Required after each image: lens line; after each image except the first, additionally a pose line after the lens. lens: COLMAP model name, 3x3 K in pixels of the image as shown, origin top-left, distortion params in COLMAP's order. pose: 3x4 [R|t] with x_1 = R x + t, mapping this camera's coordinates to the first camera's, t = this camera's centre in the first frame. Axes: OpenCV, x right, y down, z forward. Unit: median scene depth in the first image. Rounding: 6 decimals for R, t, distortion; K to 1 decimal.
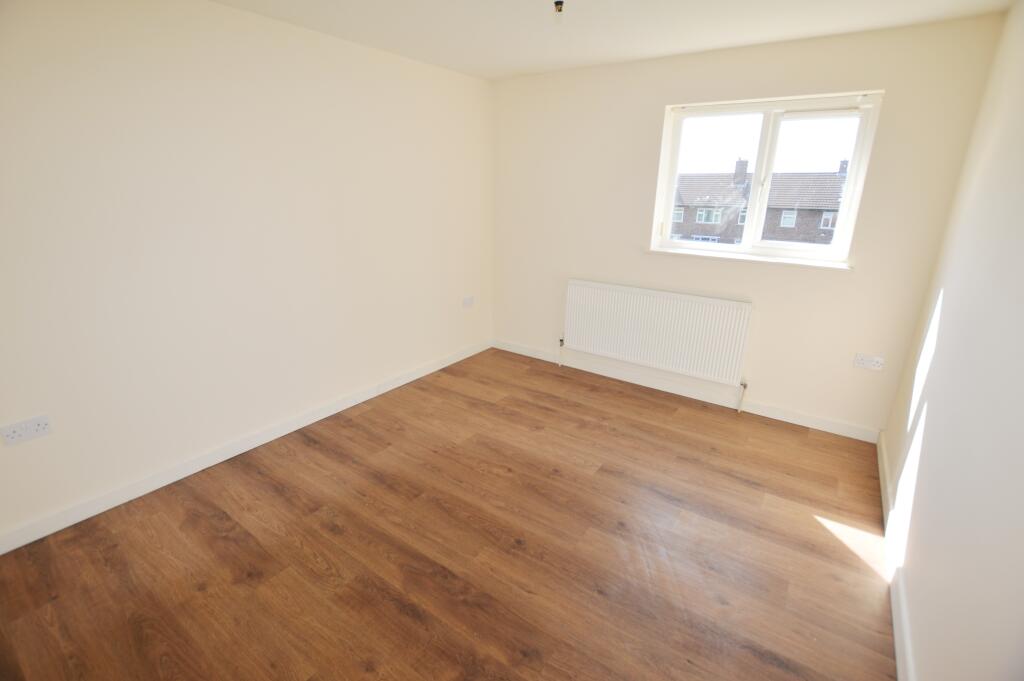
lens RADIAL K [[458.3, 0, 513.0], [0, 458.3, 344.0], [0, 0, 1]] dist [-0.021666, -0.000100]
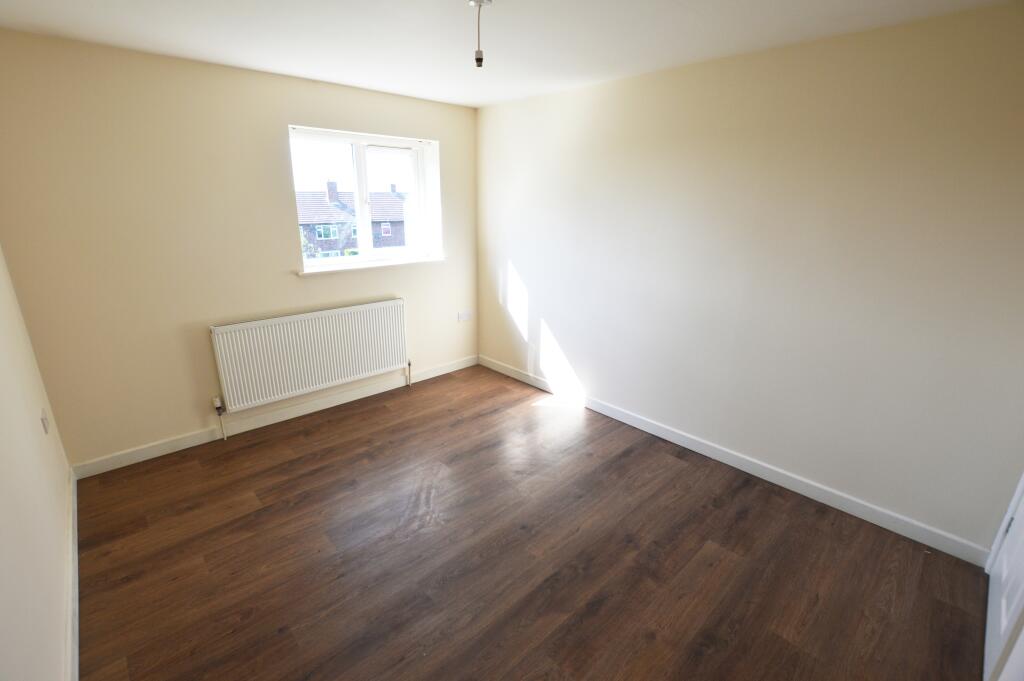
lens RADIAL K [[458.3, 0, 508.7], [0, 458.3, 338.3], [0, 0, 1]] dist [-0.021666, -0.000100]
pose [[0.196205, -0.288231, 0.937244, -0.598048], [0.305475, 0.926224, 0.220894, -0.168981], [-0.931767, 0.242964, 0.269777, 0.402944]]
